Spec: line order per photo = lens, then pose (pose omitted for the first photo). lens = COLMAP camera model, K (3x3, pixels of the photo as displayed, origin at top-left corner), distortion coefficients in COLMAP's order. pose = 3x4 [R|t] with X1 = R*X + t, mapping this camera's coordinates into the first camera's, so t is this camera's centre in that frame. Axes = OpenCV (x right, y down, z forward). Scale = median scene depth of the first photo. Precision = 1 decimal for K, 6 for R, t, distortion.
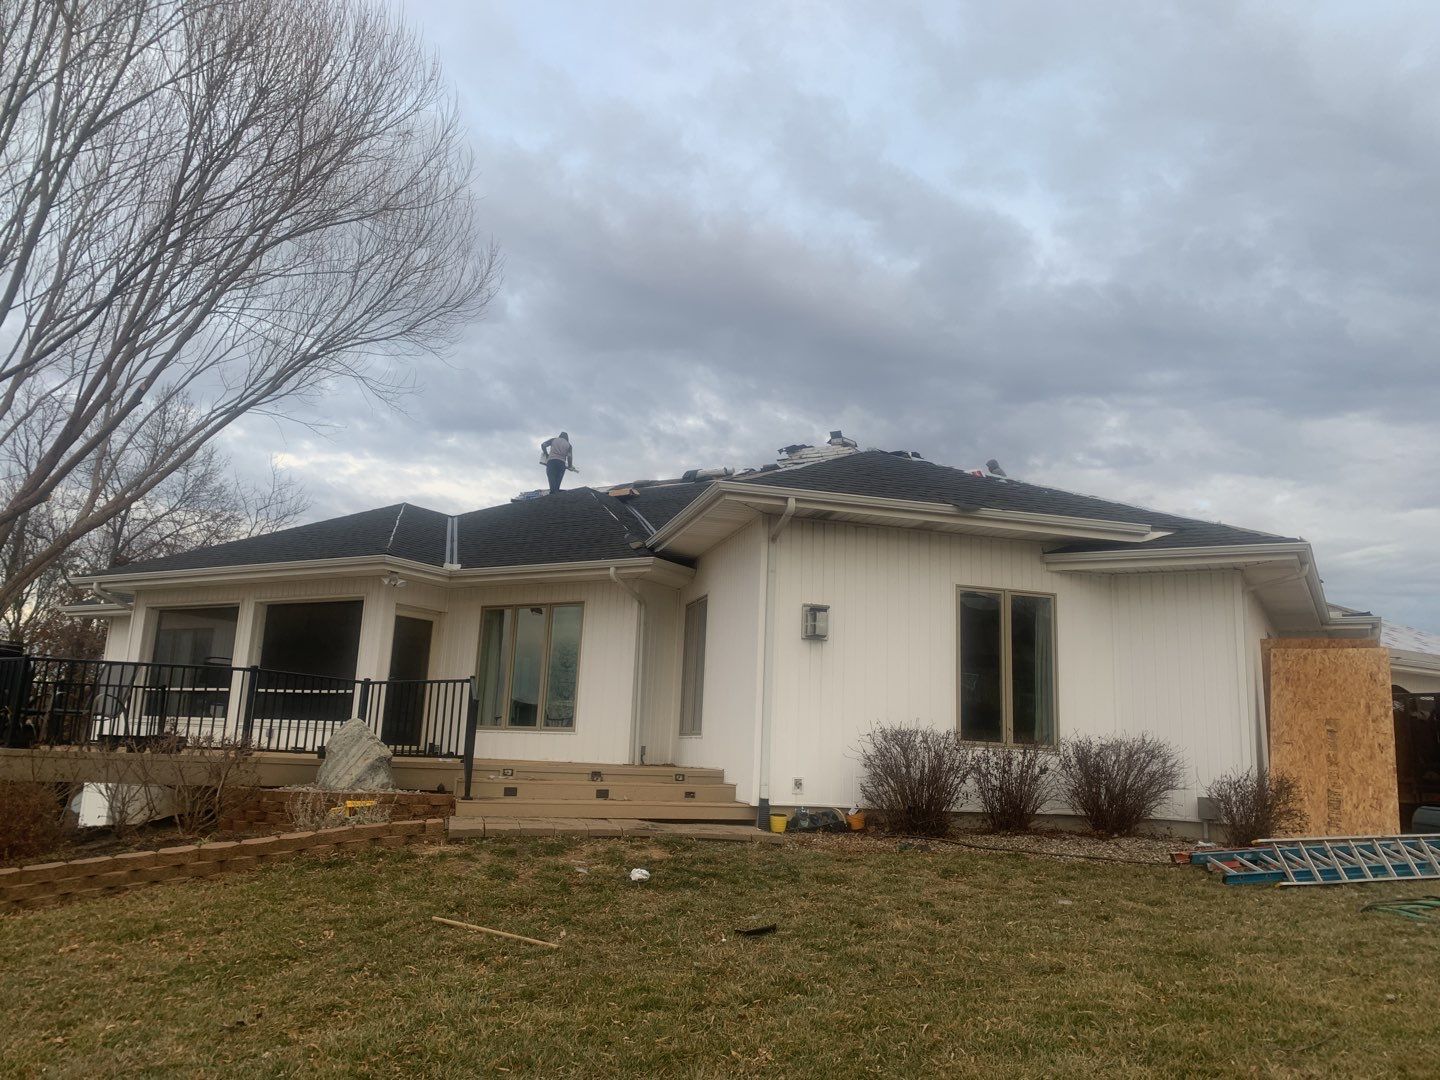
lens RADIAL K [[1038.7, 0, 720.0], [0, 1038.7, 540.0], [0, 0, 1]] dist [-0.005074, -0.002496]
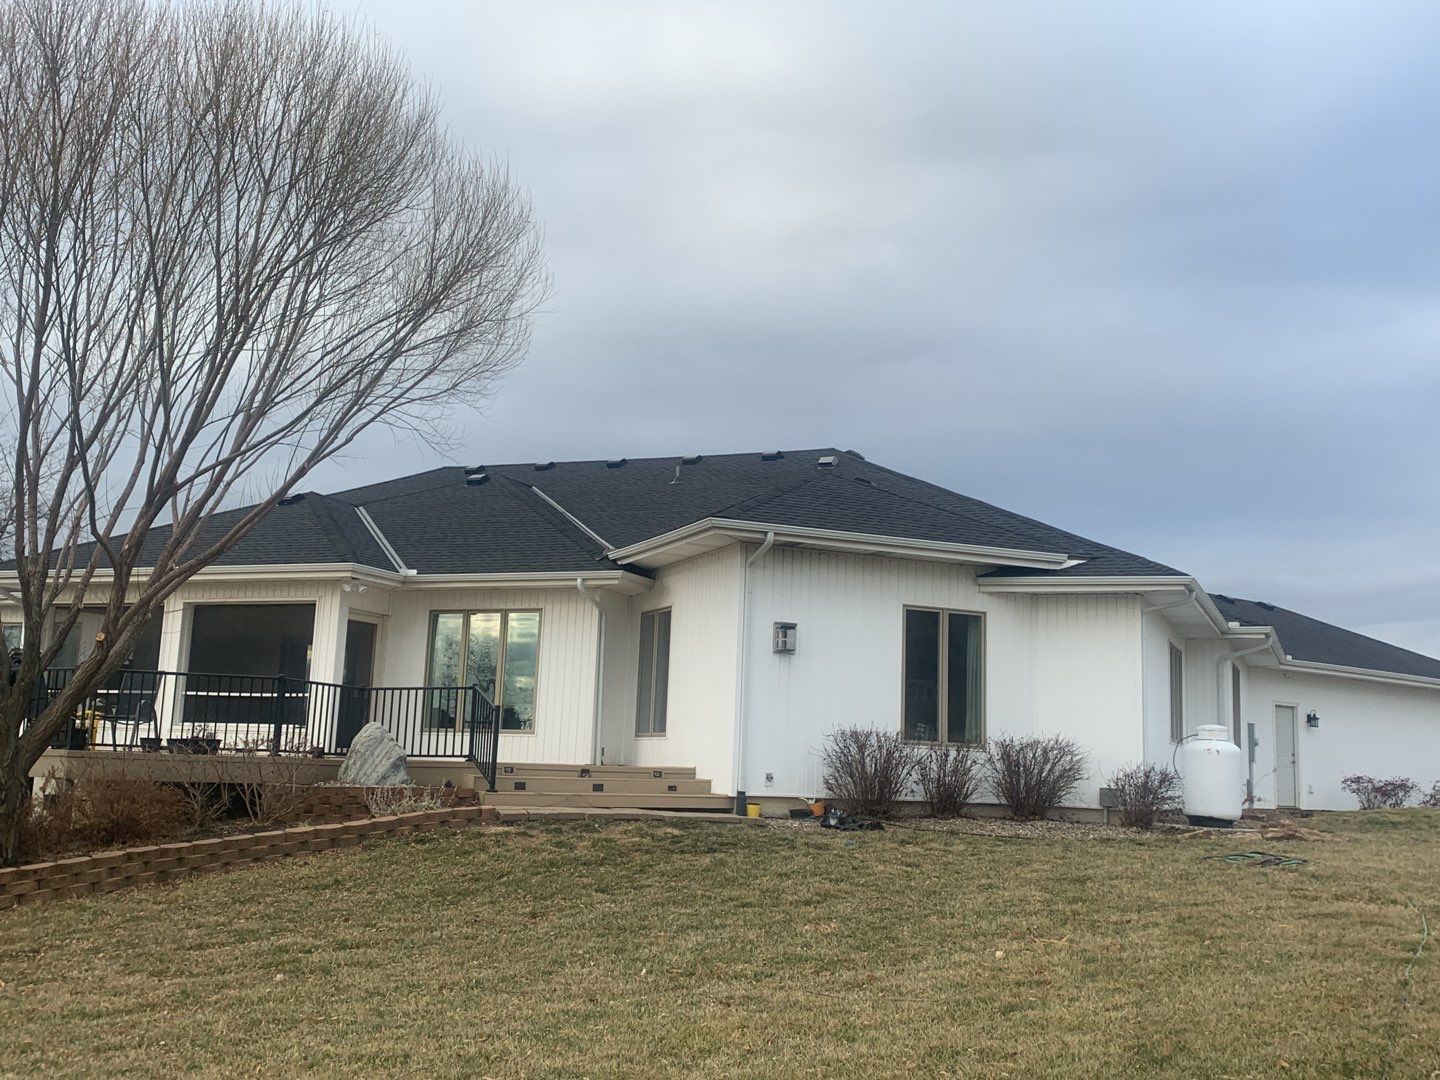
lens RADIAL K [[1355.3, 0, 720.0], [0, 1355.3, 540.0], [0, 0, 1]] dist [0.012545, 0.001379]
pose [[0.991575, 0.015650, 0.128588, -0.170718], [-0.020834, 0.999019, 0.039068, -0.084629], [-0.127850, -0.041418, 0.990928, -0.462817]]
